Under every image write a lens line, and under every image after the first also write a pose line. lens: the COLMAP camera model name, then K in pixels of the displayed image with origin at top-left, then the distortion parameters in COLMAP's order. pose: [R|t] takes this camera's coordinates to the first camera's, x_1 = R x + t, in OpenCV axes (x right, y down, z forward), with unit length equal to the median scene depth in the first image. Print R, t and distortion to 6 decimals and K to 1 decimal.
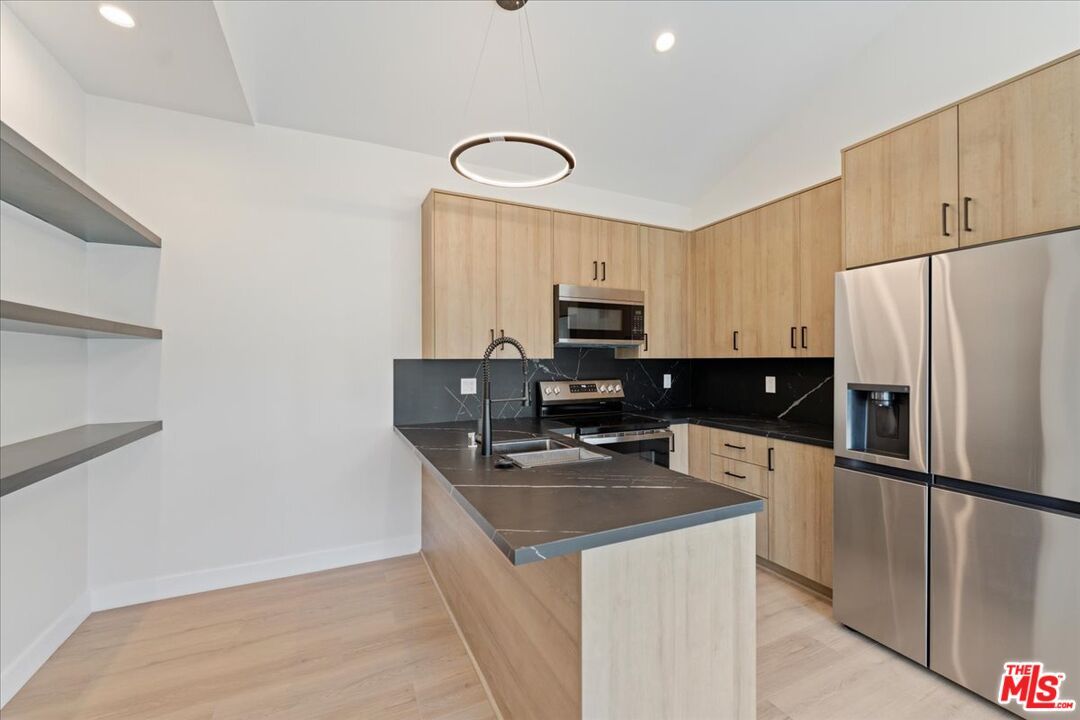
lens RADIAL K [[436.5, 0, 540.3], [0, 436.5, 356.9], [0, 0, 1]] dist [-0.008487, -0.000306]
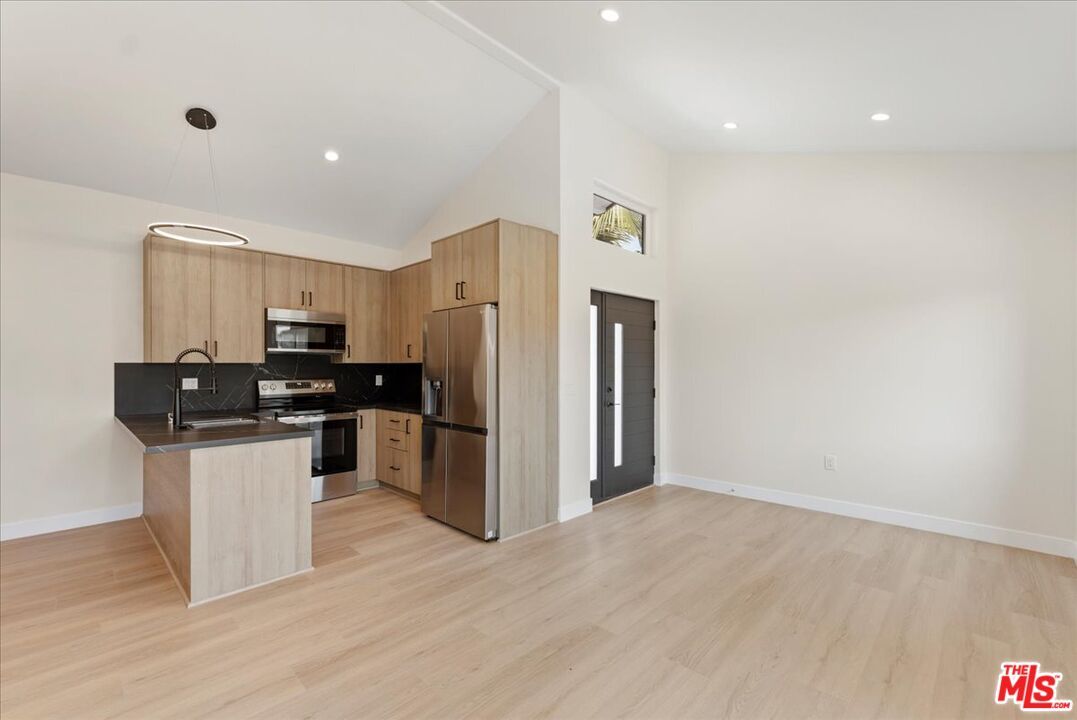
lens RADIAL K [[462.2, 0, 539.3], [0, 462.2, 363.5], [0, 0, 1]] dist [-0.002240, -0.000460]
pose [[0.939023, 0.002315, 0.343846, 0.333151], [-0.002797, 0.999996, 0.000907, 0.001884], [-0.343843, -0.001814, 0.939026, -0.624428]]
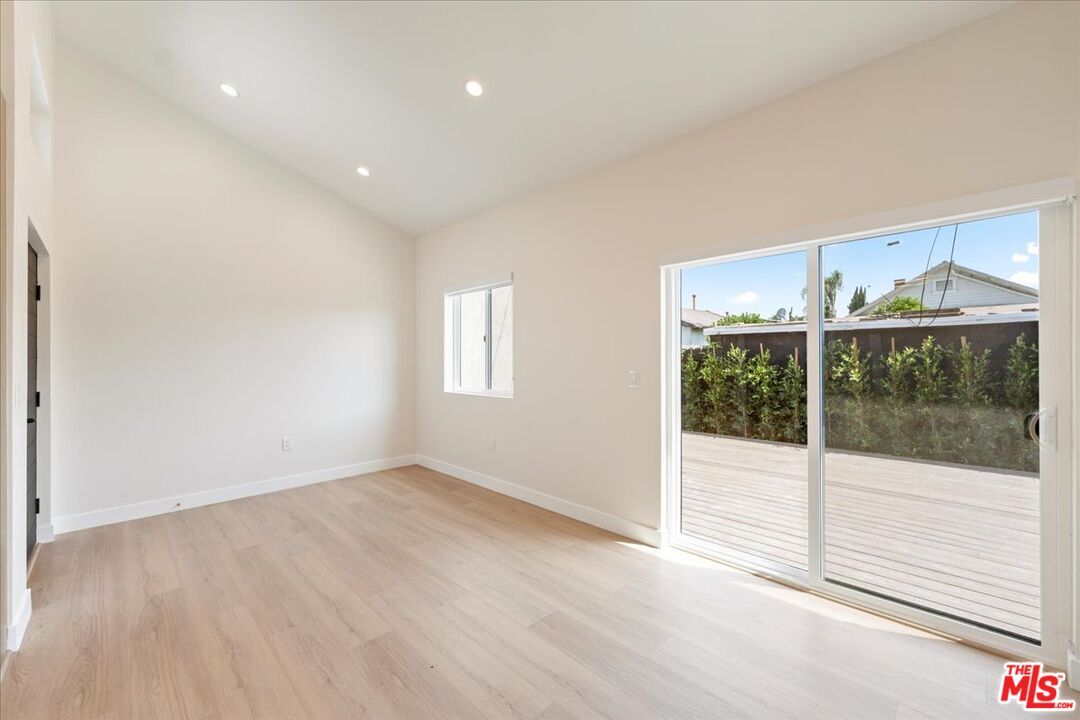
lens RADIAL K [[436.5, 0, 533.6], [0, 436.5, 358.6], [0, 0, 1]] dist [-0.008487, -0.000306]
pose [[-0.316387, 0.002529, 0.948627, -0.718466], [0.001501, 0.999997, -0.002165, 0.050724], [-0.948629, 0.000739, -0.316389, 1.409432]]
